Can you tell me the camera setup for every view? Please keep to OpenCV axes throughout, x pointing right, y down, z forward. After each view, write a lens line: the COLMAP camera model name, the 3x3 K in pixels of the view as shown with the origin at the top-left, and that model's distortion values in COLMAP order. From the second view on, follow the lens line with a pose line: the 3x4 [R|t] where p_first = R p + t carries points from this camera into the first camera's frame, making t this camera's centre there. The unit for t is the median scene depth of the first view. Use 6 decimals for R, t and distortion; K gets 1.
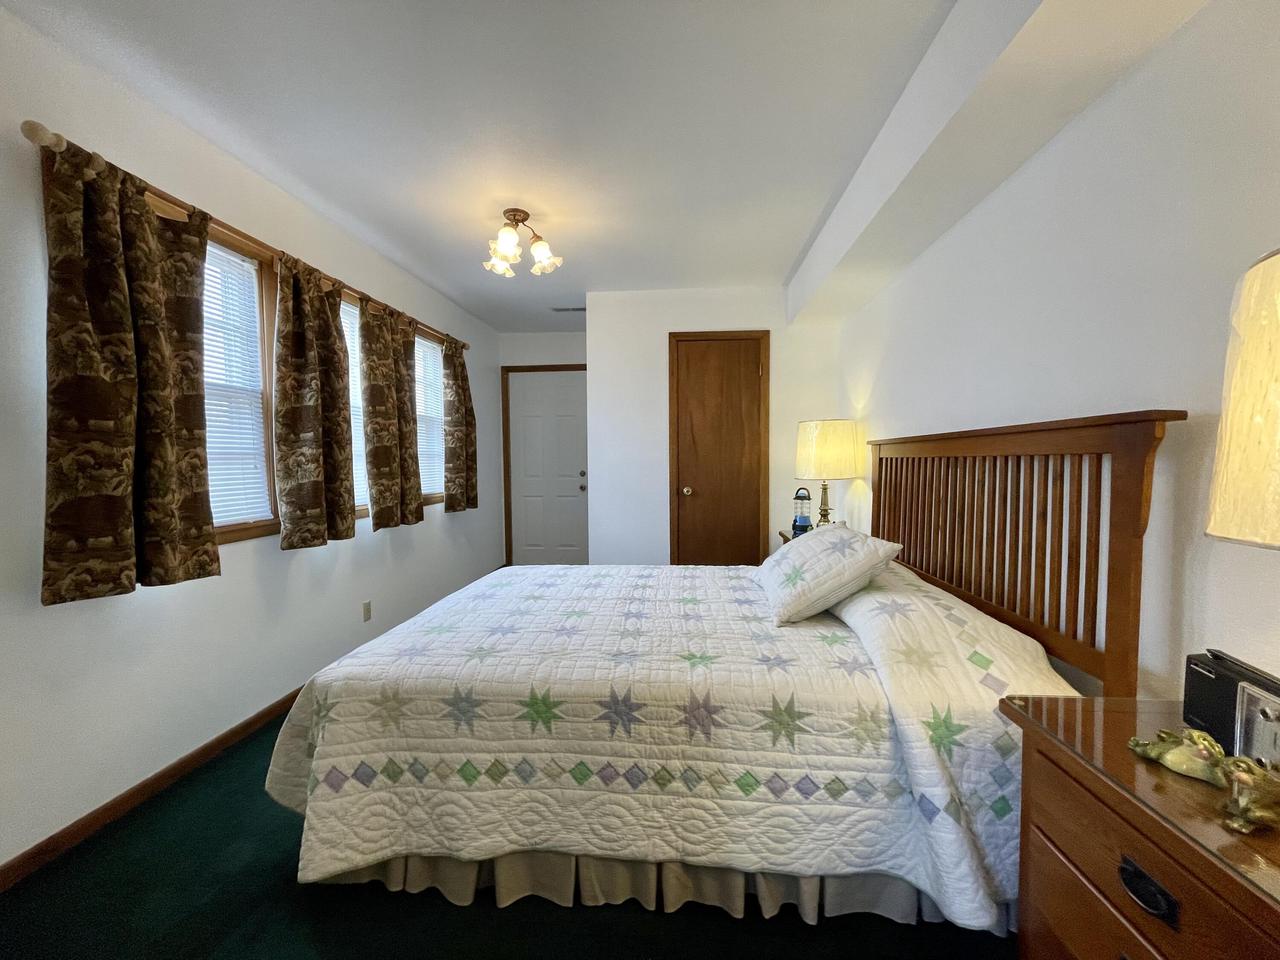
lens RADIAL K [[514.6, 0, 643.3], [0, 514.6, 485.1], [0, 0, 1]] dist [-0.002479, -0.000612]
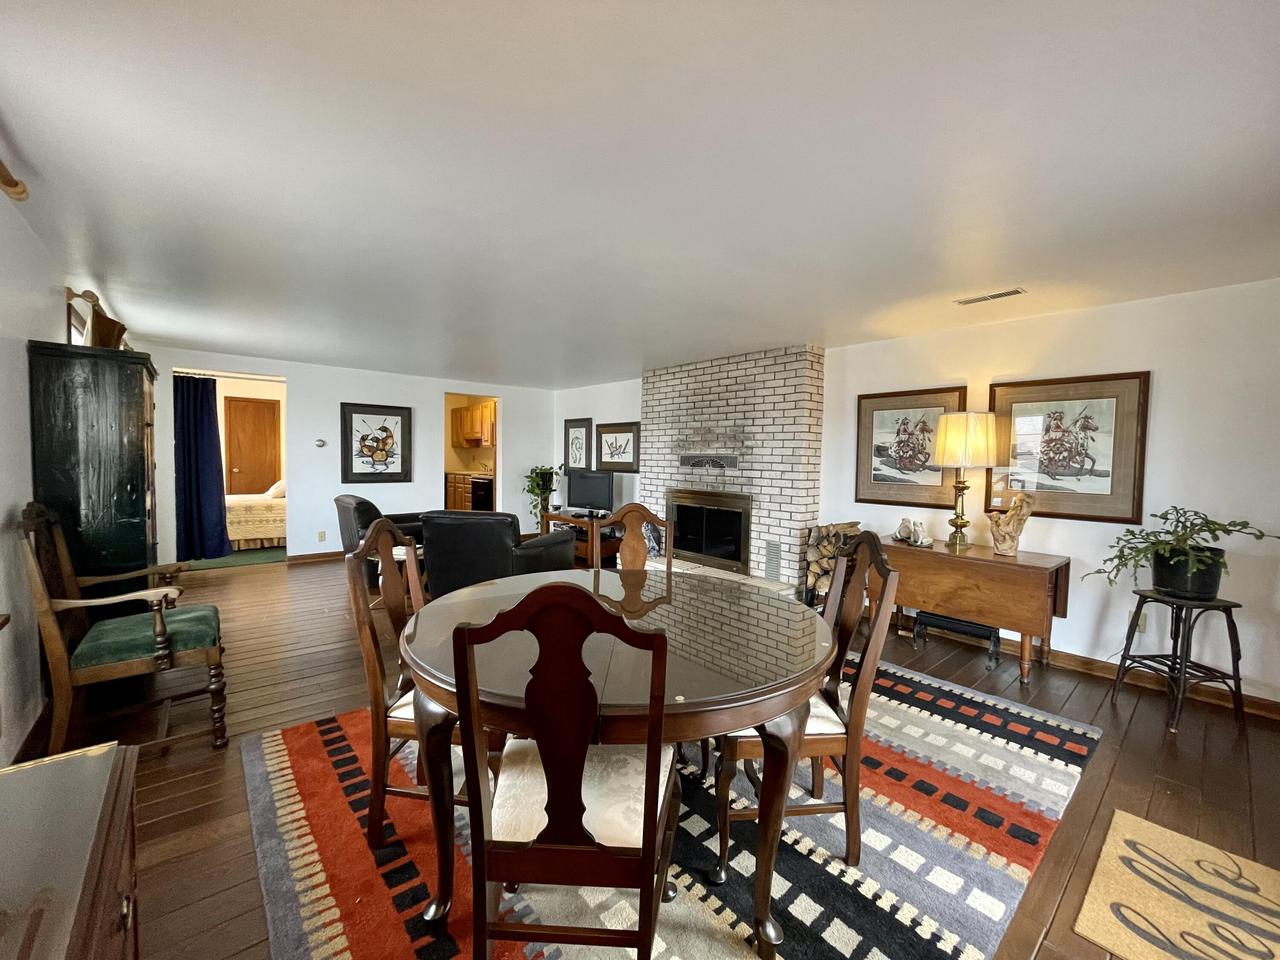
lens RADIAL K [[514.6, 0, 643.3], [0, 514.6, 485.1], [0, 0, 1]] dist [-0.002479, -0.000612]
pose [[0.704185, -0.014683, 0.709864, -0.252042], [0.009696, 0.999892, 0.011064, 0.068479], [-0.709950, -0.000908, 0.704252, -1.803604]]
